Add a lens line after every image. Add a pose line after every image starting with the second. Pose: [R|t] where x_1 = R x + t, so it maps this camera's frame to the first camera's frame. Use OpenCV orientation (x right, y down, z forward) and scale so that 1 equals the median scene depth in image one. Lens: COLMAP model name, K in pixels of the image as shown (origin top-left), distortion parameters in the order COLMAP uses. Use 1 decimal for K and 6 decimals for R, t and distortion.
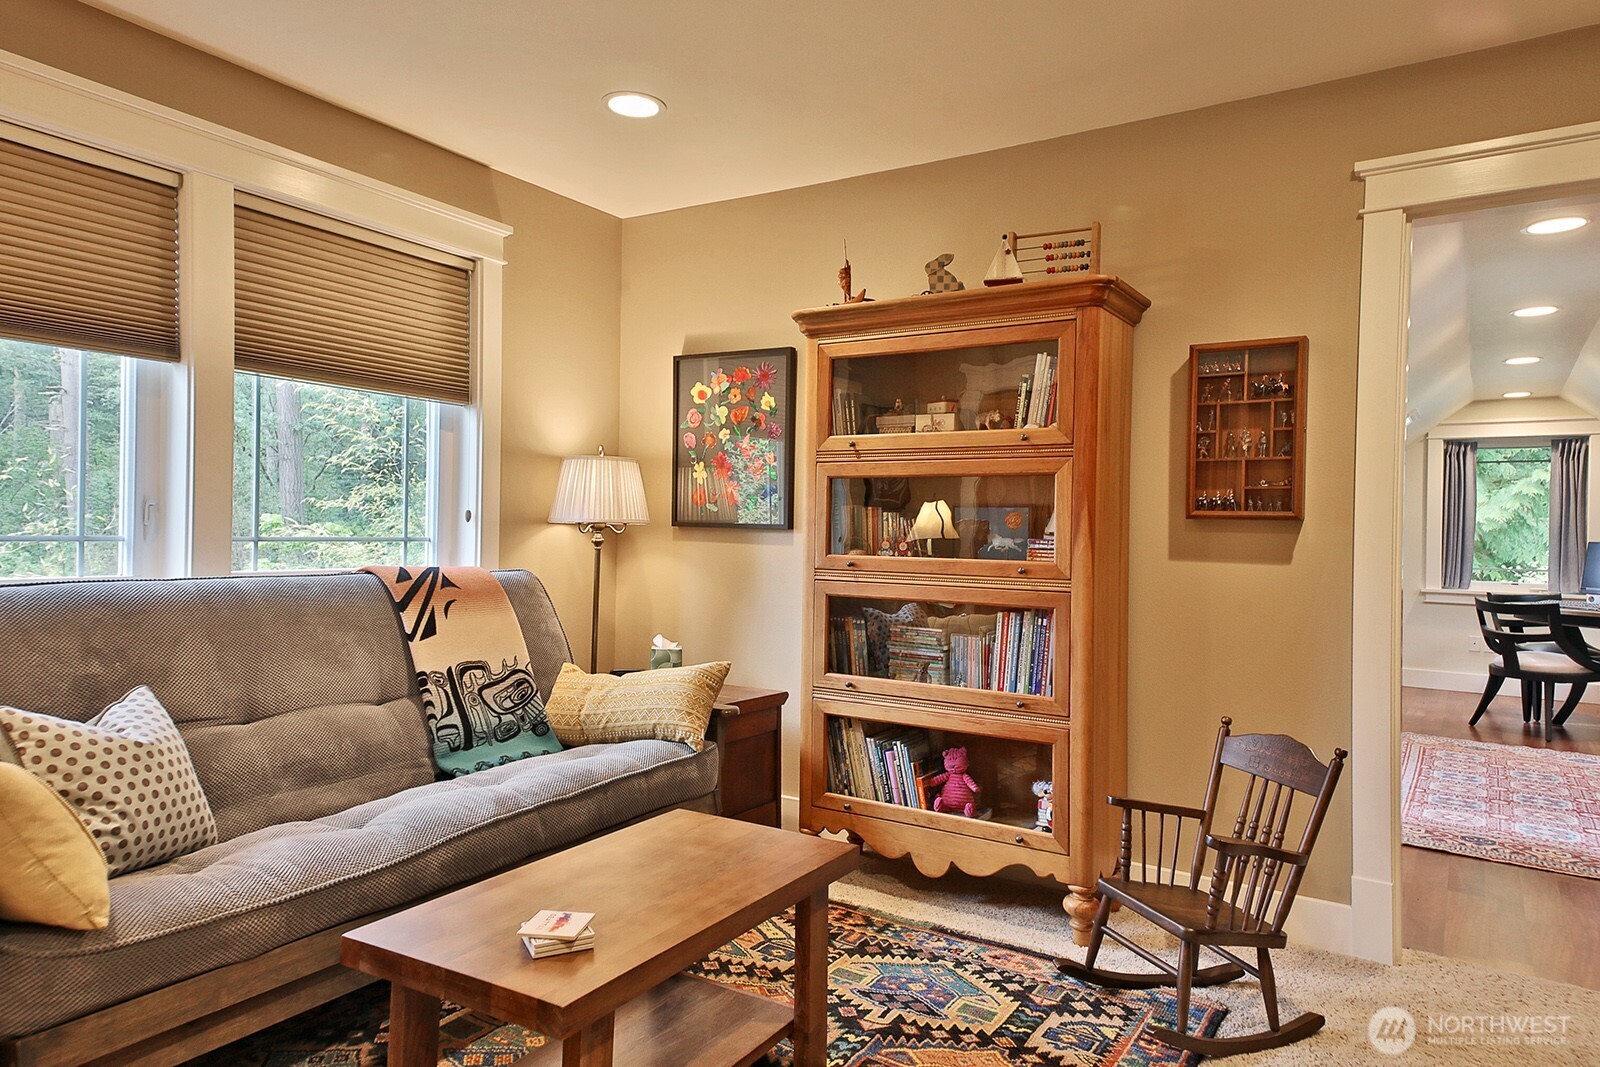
lens RADIAL K [[1022.8, 0, 800.0], [0, 1022.8, 533.5], [0, 0, 1]] dist [0.047265, 0.000550]
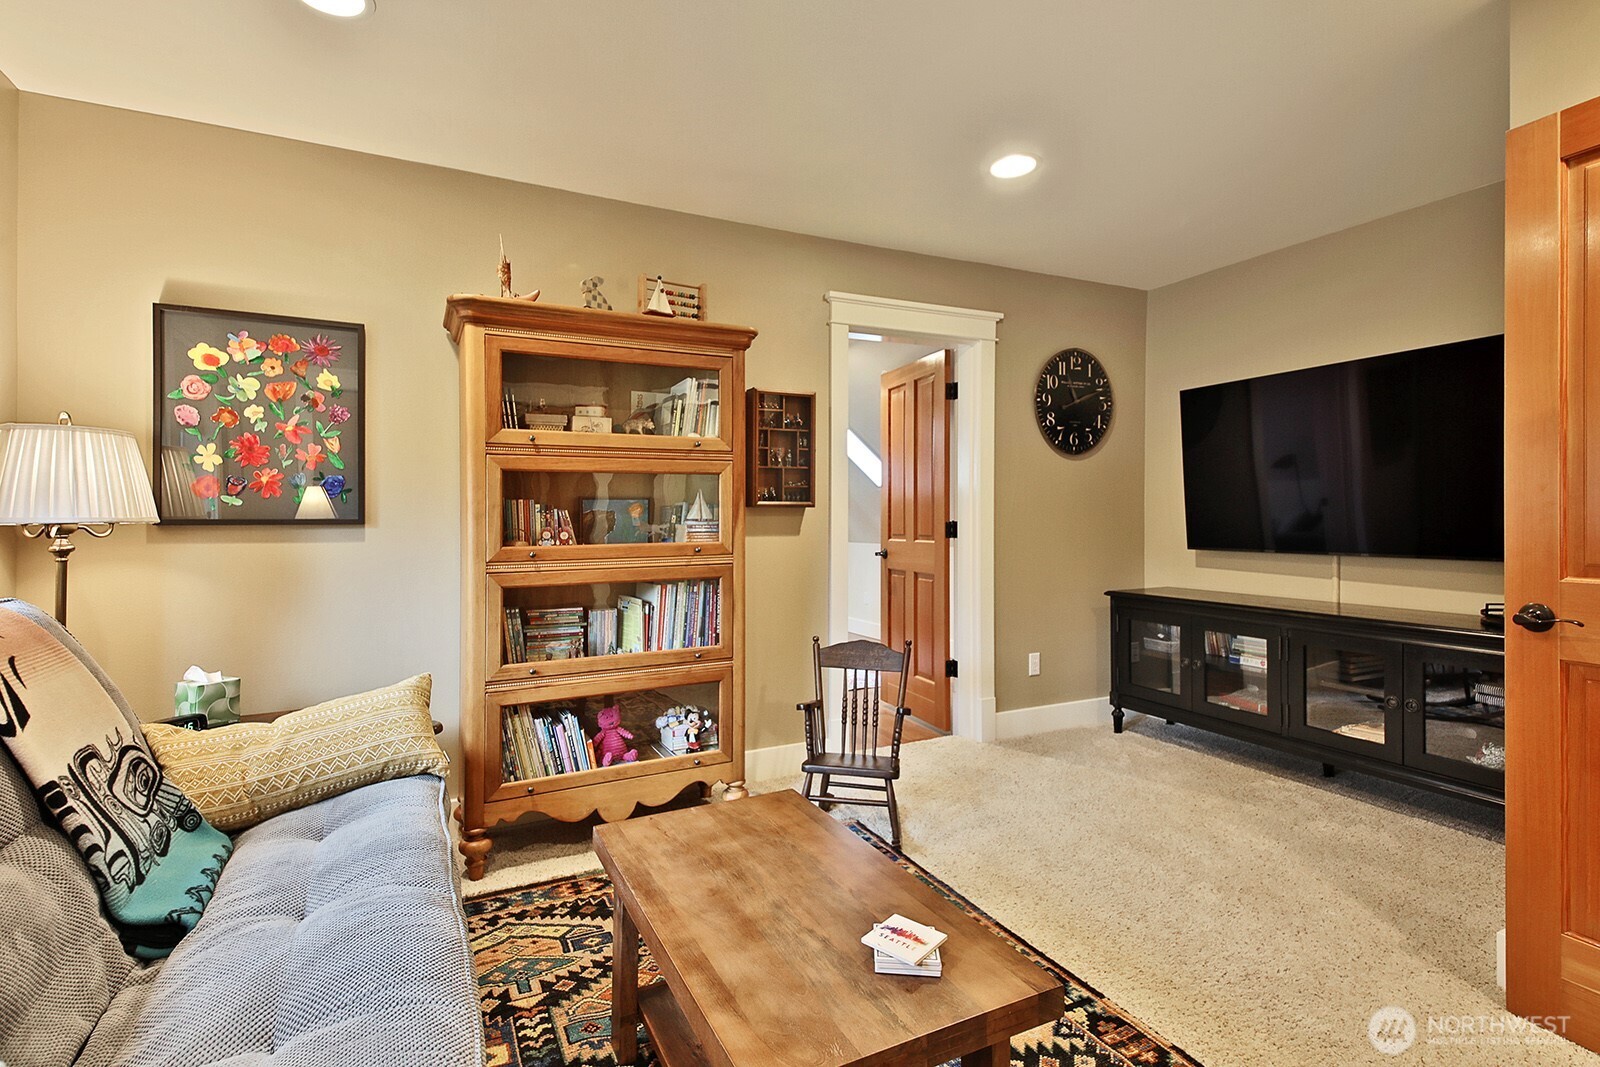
lens RADIAL K [[750.7, 0, 801.6], [0, 750.7, 522.5], [0, 0, 1]] dist [0.037467, -0.040487]
pose [[0.512873, -0.028728, 0.857984, -0.471959], [0.023212, 0.999539, 0.019593, -0.011412], [-0.858151, 0.009867, 0.513303, 0.383750]]
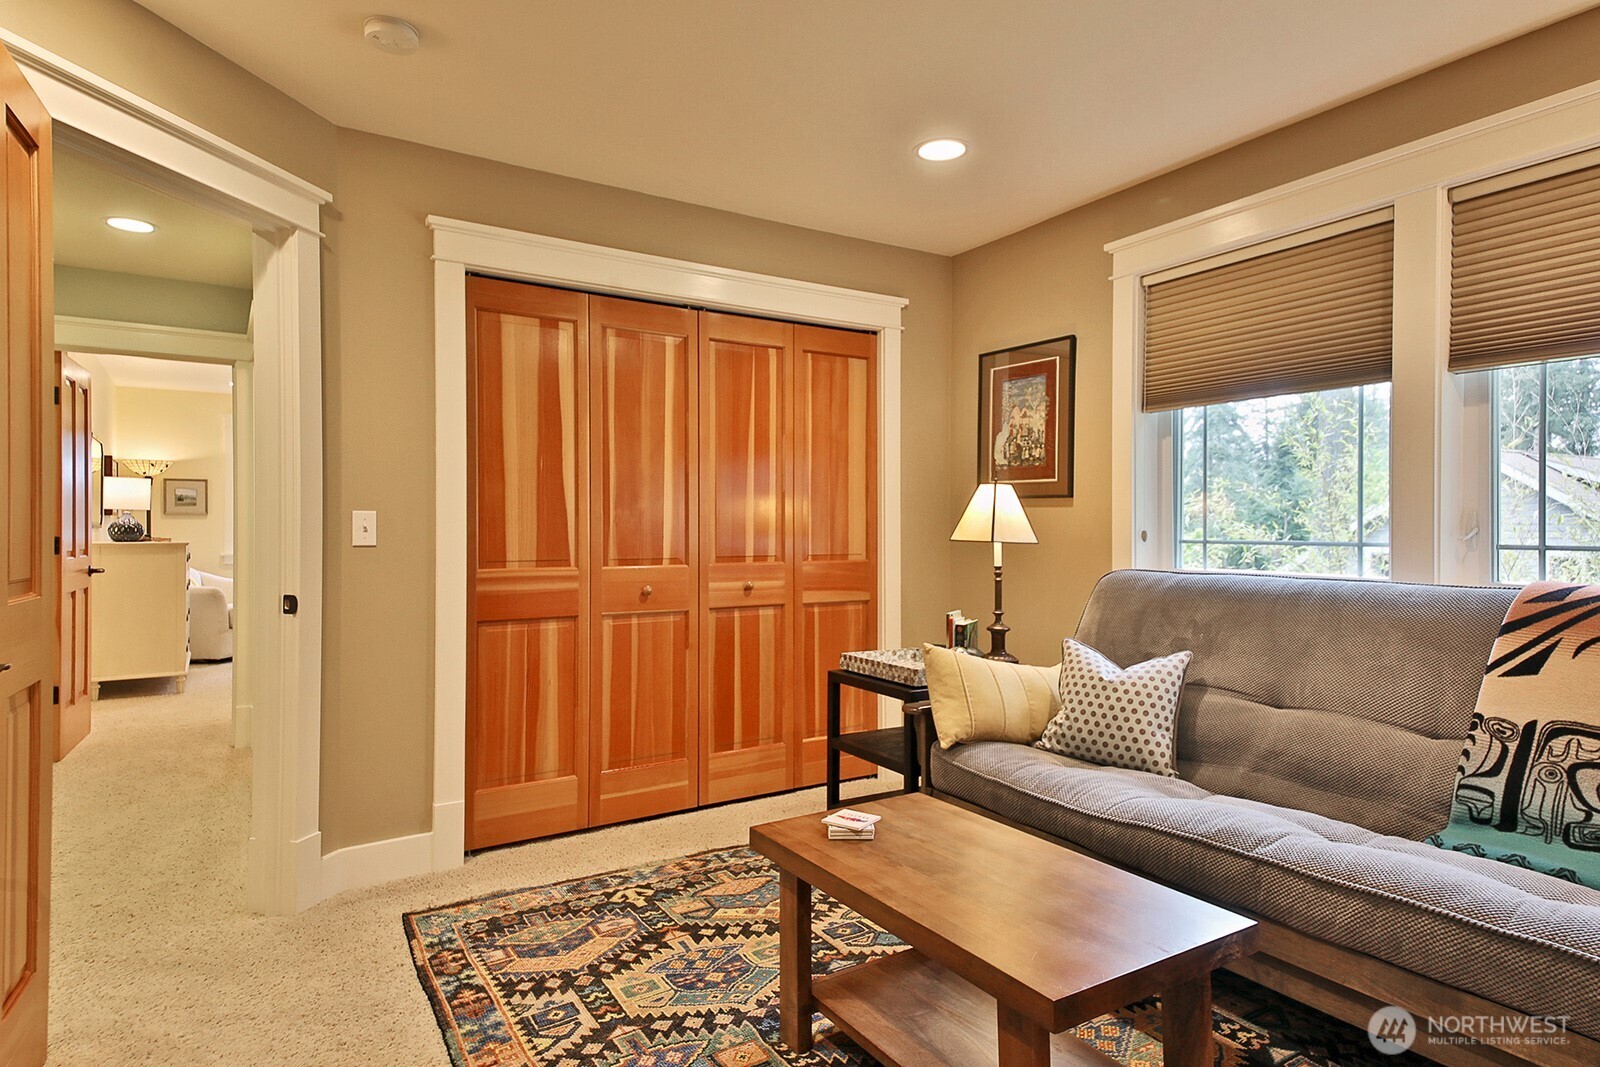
lens RADIAL K [[912.6, 0, 796.7], [0, 912.6, 525.9], [0, 0, 1]] dist [0.045782, -0.000212]
pose [[-0.449982, -0.018811, -0.892840, 0.480655], [-0.011137, 0.999819, -0.015451, 0.006275], [0.892968, 0.002991, -0.450110, 0.796237]]
